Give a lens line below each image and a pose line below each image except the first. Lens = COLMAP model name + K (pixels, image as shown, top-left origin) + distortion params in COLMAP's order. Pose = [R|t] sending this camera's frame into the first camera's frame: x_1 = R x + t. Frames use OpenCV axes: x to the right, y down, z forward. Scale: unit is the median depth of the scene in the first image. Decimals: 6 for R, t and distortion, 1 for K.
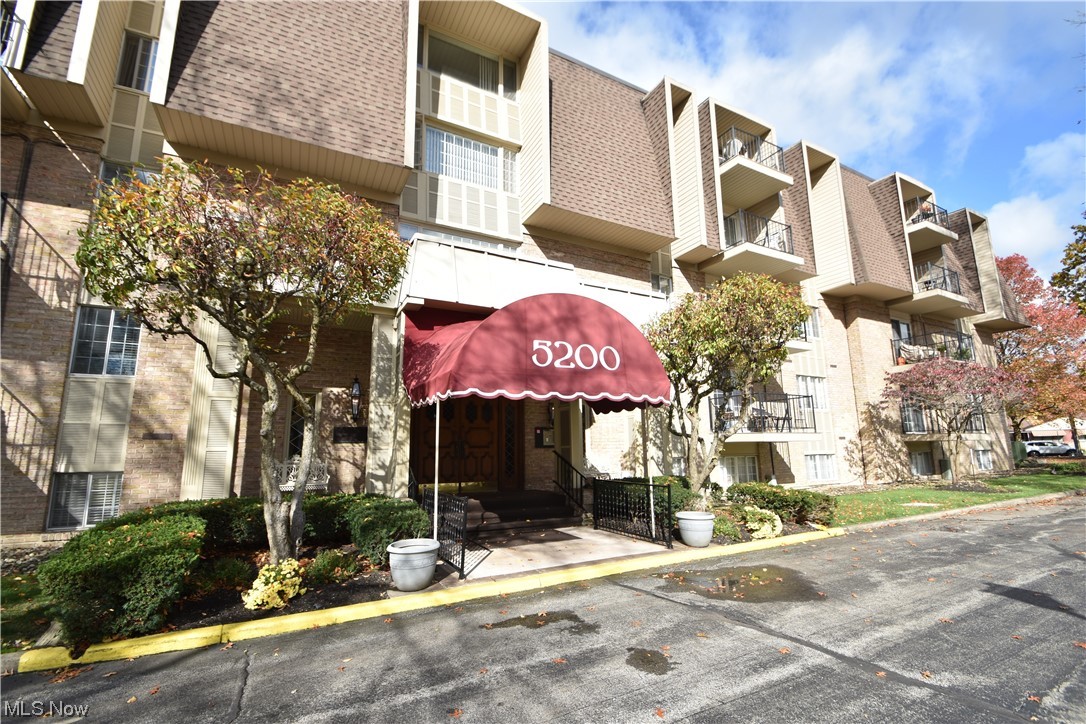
lens RADIAL K [[480.5, 0, 542.9], [0, 480.5, 366.4], [0, 0, 1]] dist [0.001990, -0.008953]
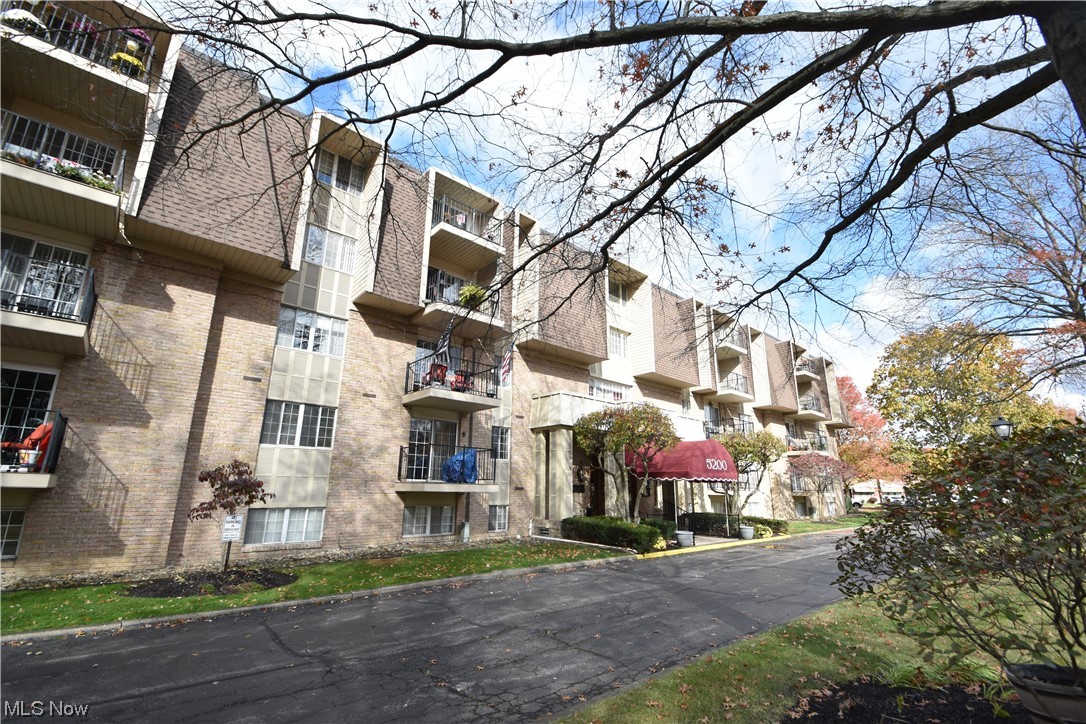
lens RADIAL K [[480.5, 0, 538.4], [0, 480.5, 359.7], [0, 0, 1]] dist [0.001990, -0.008953]
pose [[0.973537, 0.087794, 0.210991, -0.552155], [-0.067992, 0.992727, -0.099351, -0.098310], [-0.218179, 0.082377, 0.972426, -0.529628]]
